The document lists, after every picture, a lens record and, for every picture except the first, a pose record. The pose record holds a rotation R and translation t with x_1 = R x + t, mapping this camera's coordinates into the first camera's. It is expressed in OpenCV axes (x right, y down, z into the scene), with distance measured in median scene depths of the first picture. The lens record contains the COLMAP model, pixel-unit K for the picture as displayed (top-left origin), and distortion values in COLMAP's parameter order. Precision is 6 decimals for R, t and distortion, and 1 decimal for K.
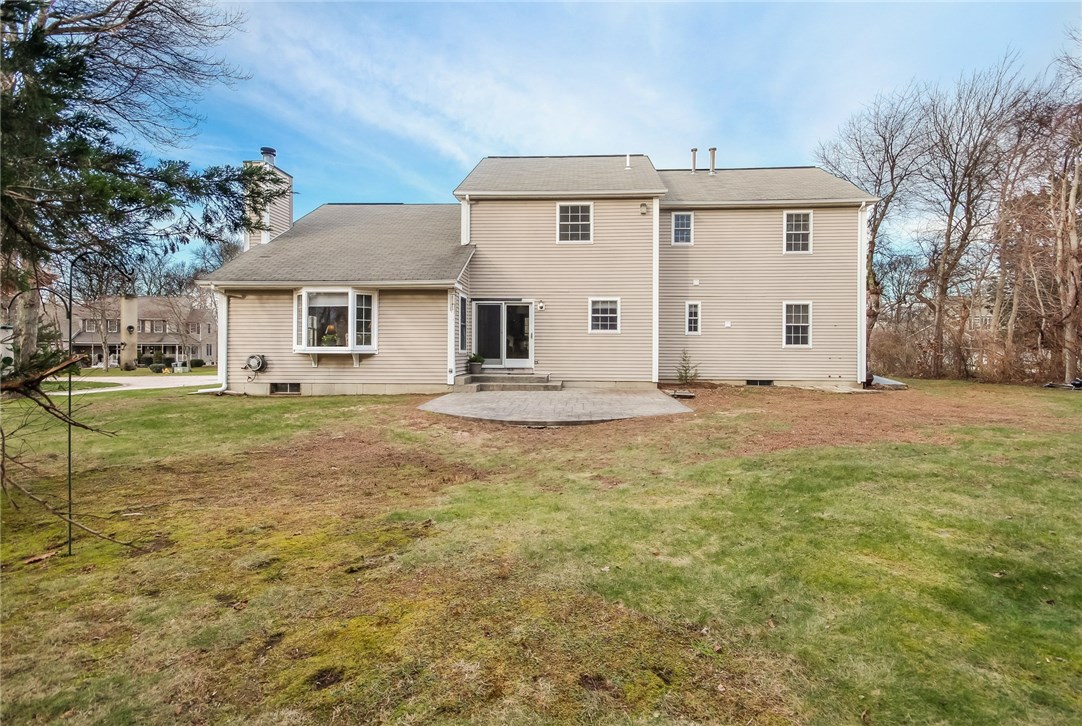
lens RADIAL K [[517.5, 0, 547.8], [0, 517.5, 333.8], [0, 0, 1]] dist [0.015459, -0.007636]
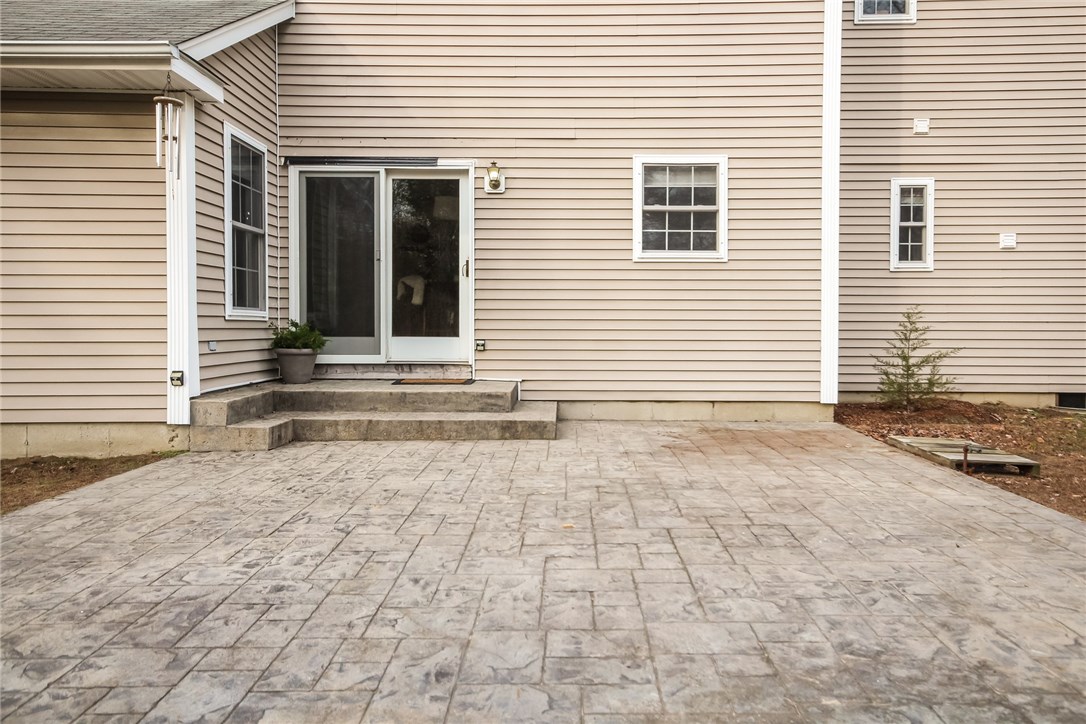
lens RADIAL K [[736.4, 0, 543.5], [0, 736.4, 327.0], [0, 0, 1]] dist [0.029786, -0.000192]
pose [[0.999486, -0.003347, 0.031873, 0.003711], [0.002349, 0.999507, 0.031299, 0.026995], [-0.031962, -0.031208, 0.999002, 0.514500]]
